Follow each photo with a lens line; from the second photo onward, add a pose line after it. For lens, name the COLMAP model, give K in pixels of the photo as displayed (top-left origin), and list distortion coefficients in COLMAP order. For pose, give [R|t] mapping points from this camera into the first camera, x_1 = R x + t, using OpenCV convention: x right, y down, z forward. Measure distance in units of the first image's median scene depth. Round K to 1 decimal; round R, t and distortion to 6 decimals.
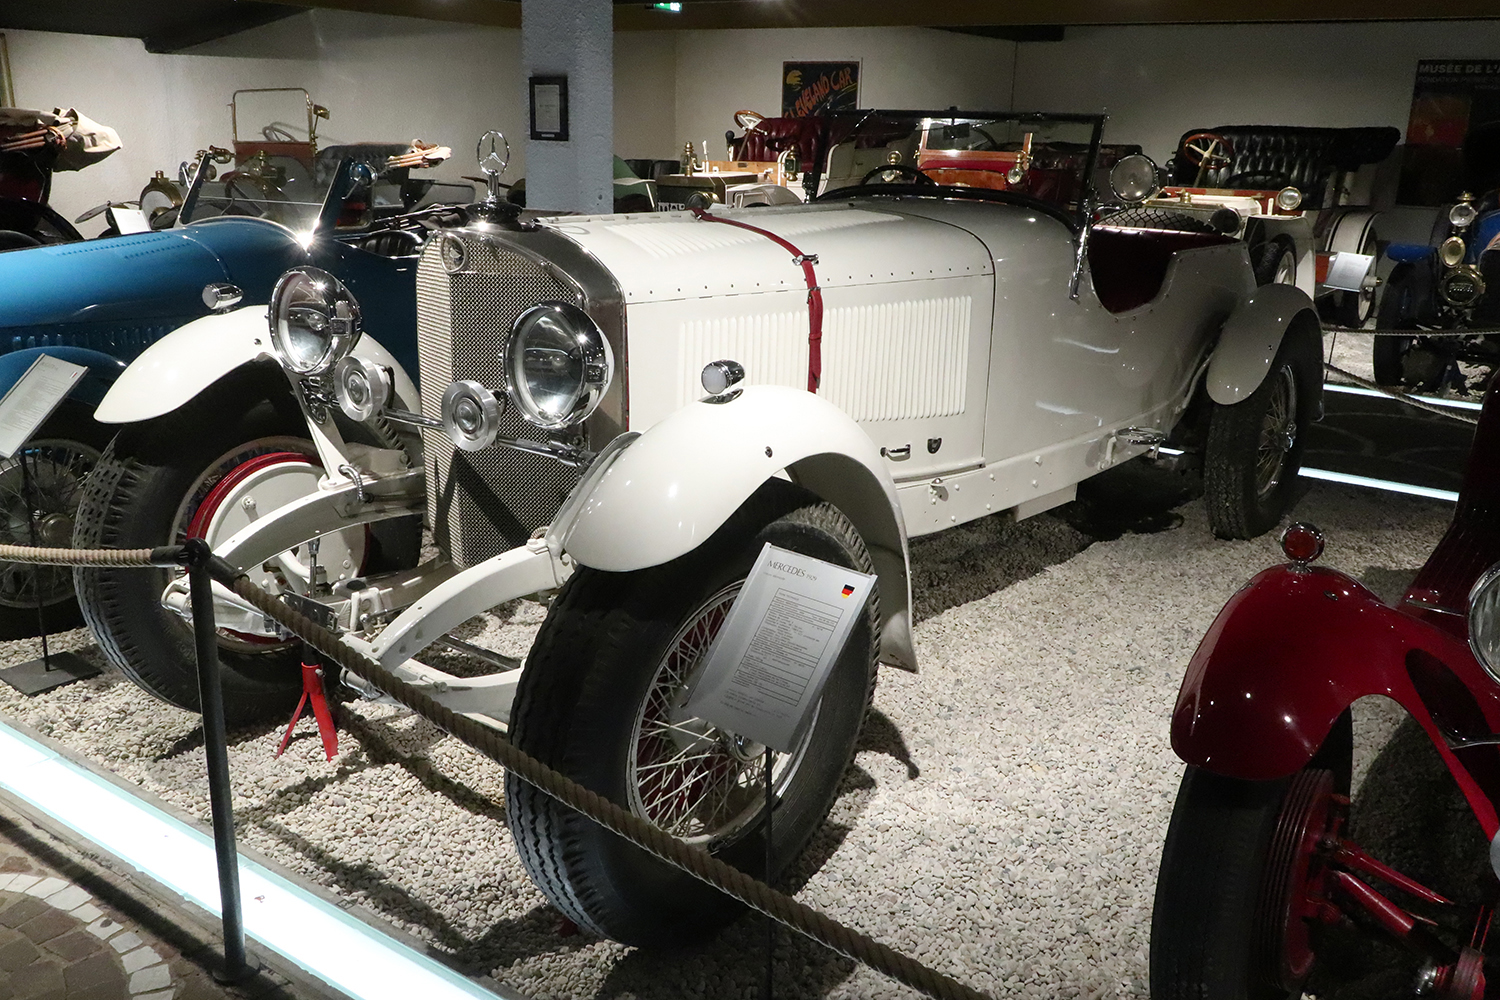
lens RADIAL K [[1302.3, 0, 751.2], [0, 1302.3, 499.6], [0, 0, 1]] dist [-0.010425, -0.000679]
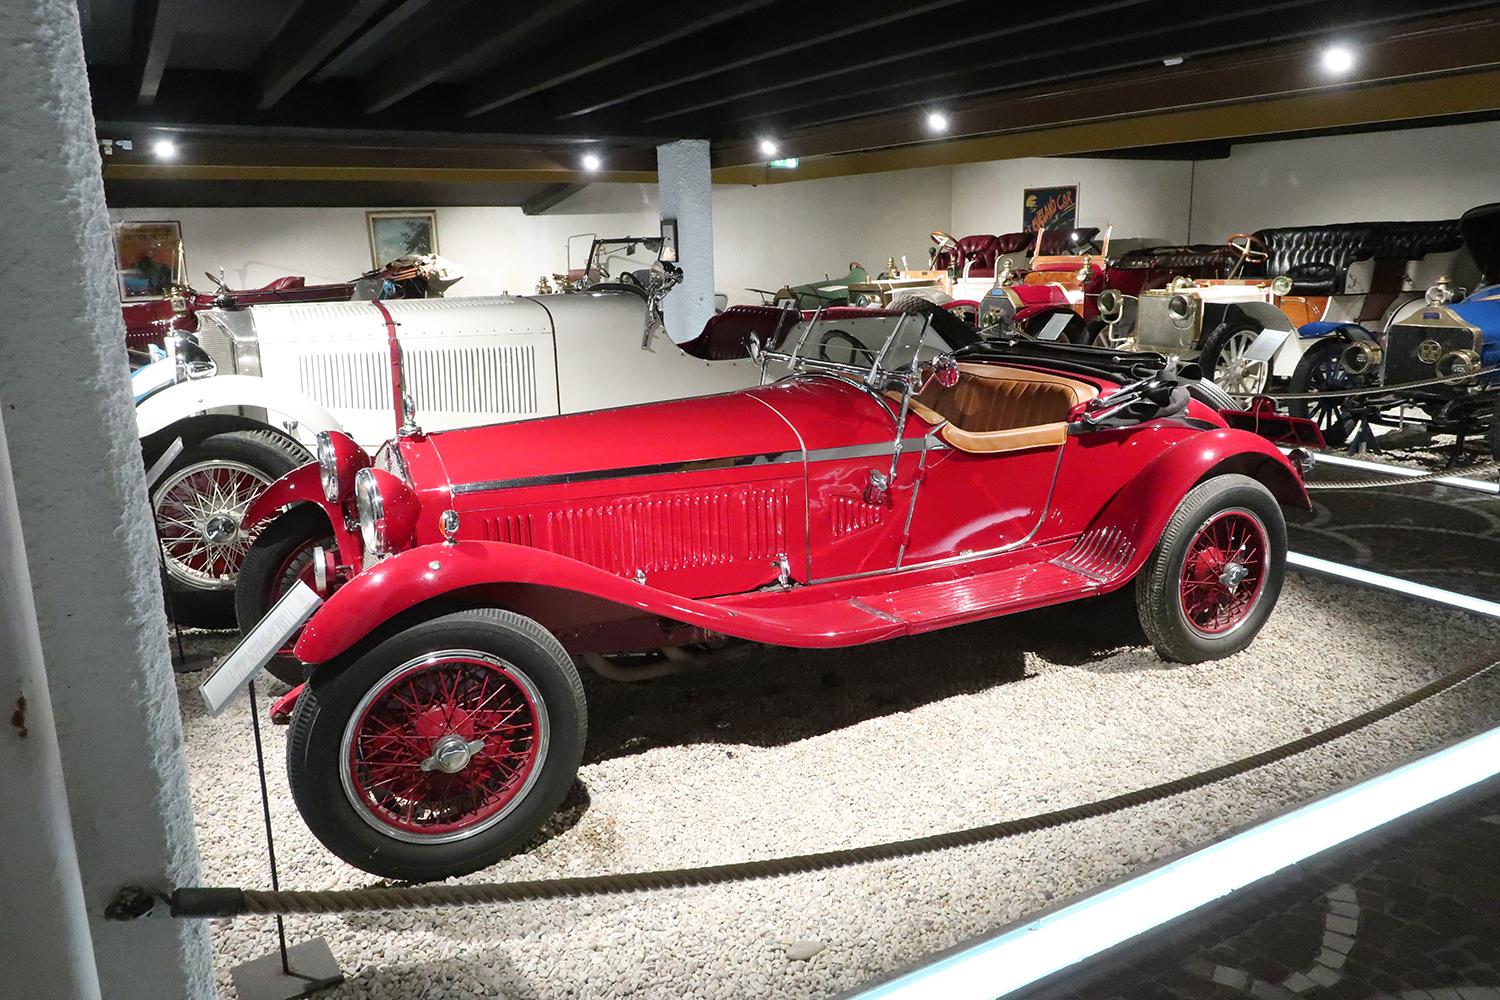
lens RADIAL K [[1138.7, 0, 749.2], [0, 1138.7, 498.6], [0, 0, 1]] dist [-0.011916, -0.006138]
pose [[0.902161, 0.049097, -0.428596, 0.331059], [-0.075699, 0.996104, -0.045235, 0.027794], [0.424705, 0.073253, 0.902363, -0.069447]]
